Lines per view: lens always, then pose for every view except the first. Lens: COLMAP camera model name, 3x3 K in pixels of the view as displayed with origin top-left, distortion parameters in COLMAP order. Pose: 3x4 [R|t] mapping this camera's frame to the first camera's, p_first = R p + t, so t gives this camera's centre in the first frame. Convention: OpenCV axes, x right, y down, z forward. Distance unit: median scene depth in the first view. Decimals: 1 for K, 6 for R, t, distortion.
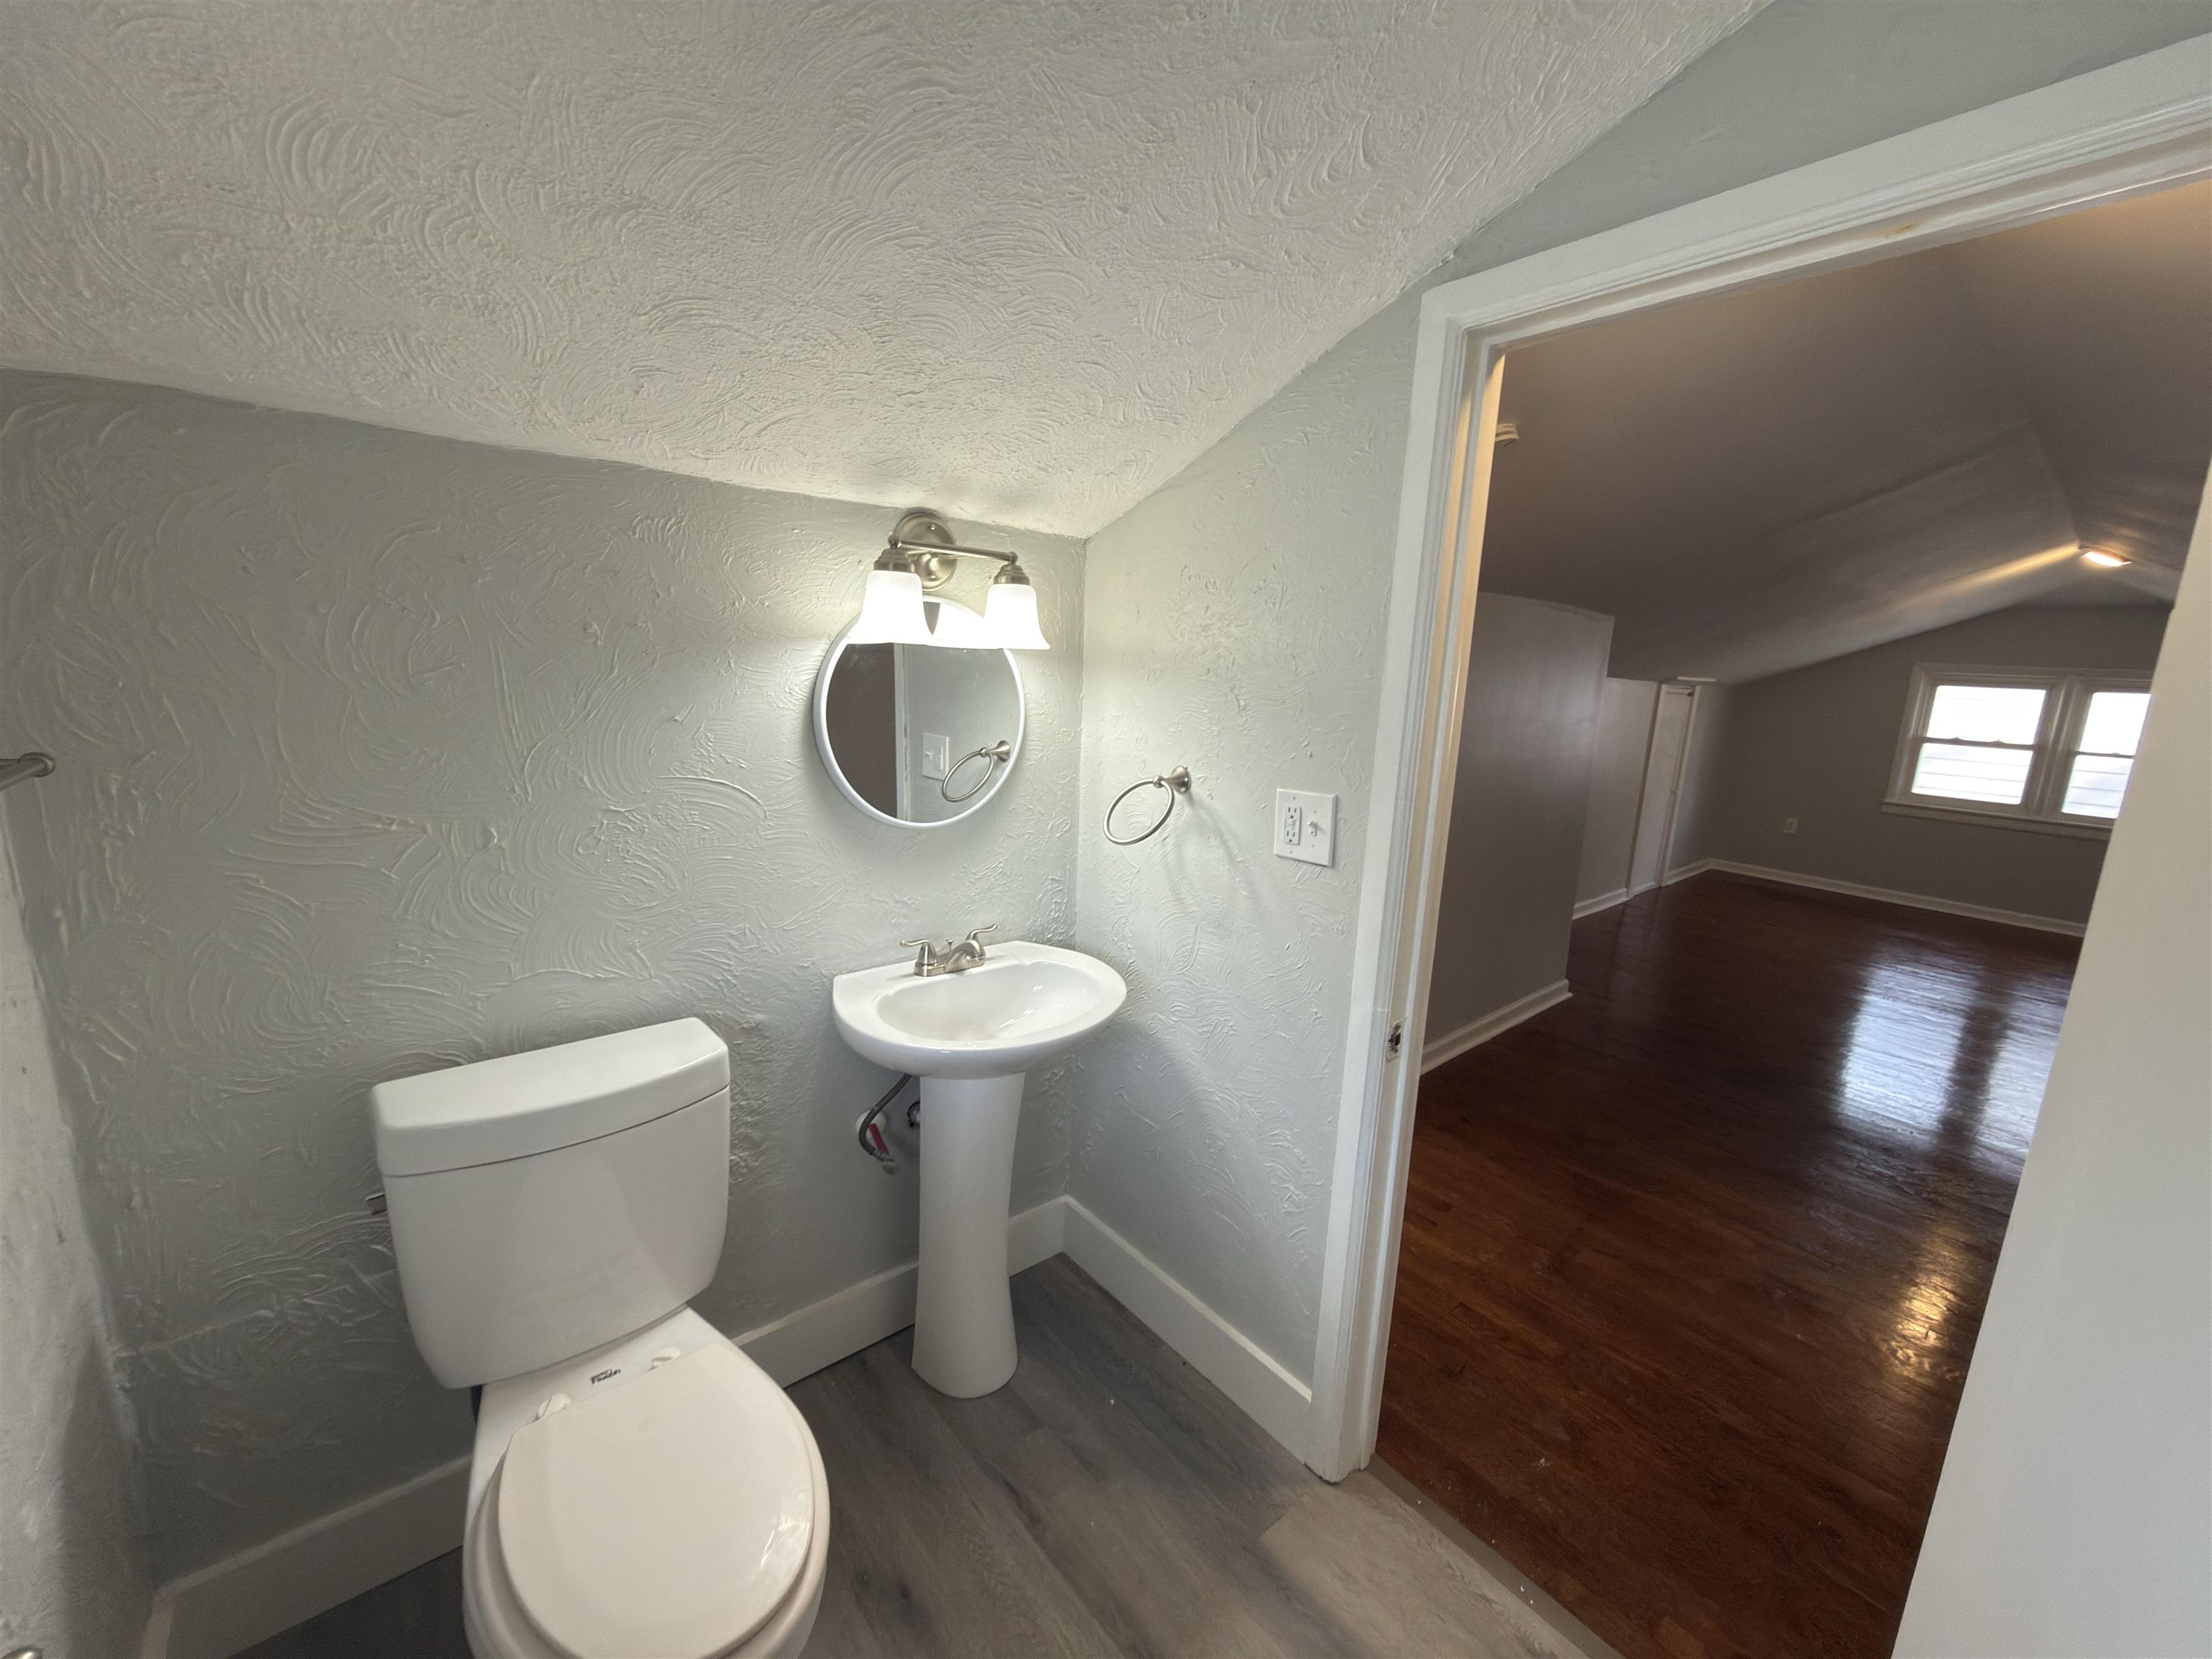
lens RADIAL K [[881.9, 0, 1106.4], [0, 881.9, 833.0], [0, 0, 1]] dist [-0.000356, -0.000288]
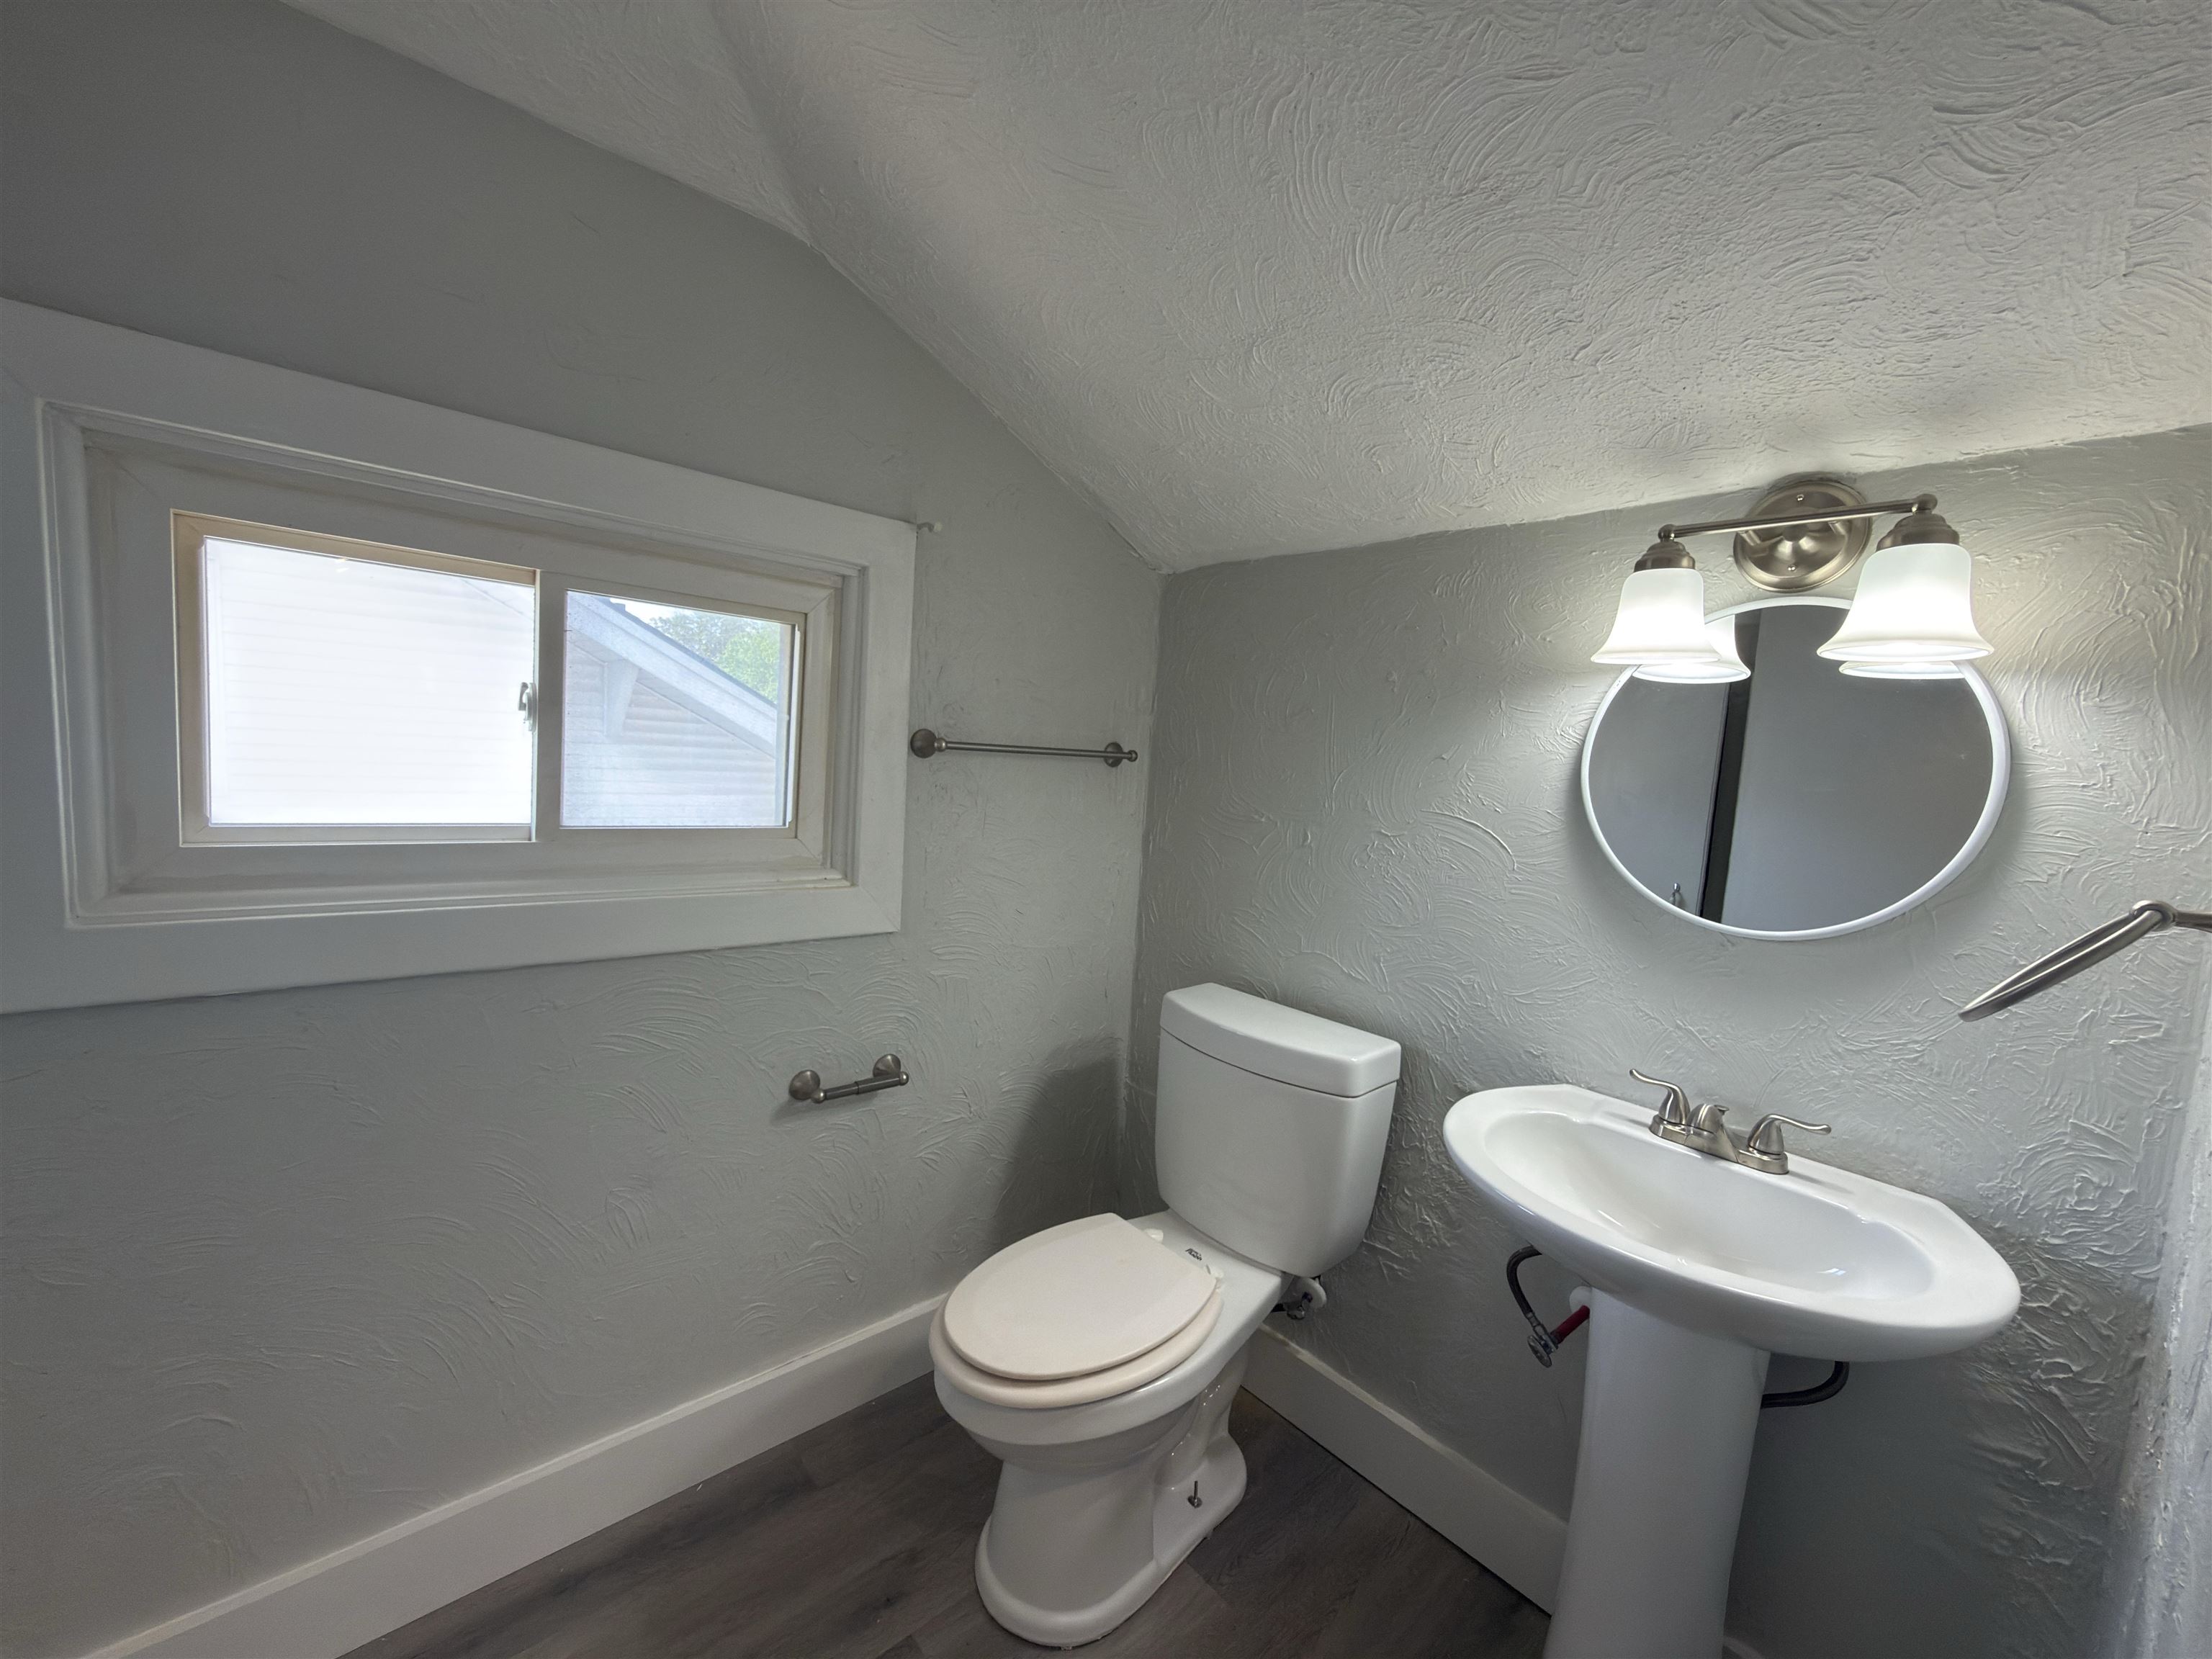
lens RADIAL K [[881.9, 0, 1106.4], [0, 881.9, 833.0], [0, 0, 1]] dist [-0.000356, -0.000288]
pose [[0.028772, 0.054548, -0.998097, 0.474914], [-0.250710, 0.966987, 0.045621, 0.009403], [0.967635, 0.248920, 0.041498, 0.502296]]
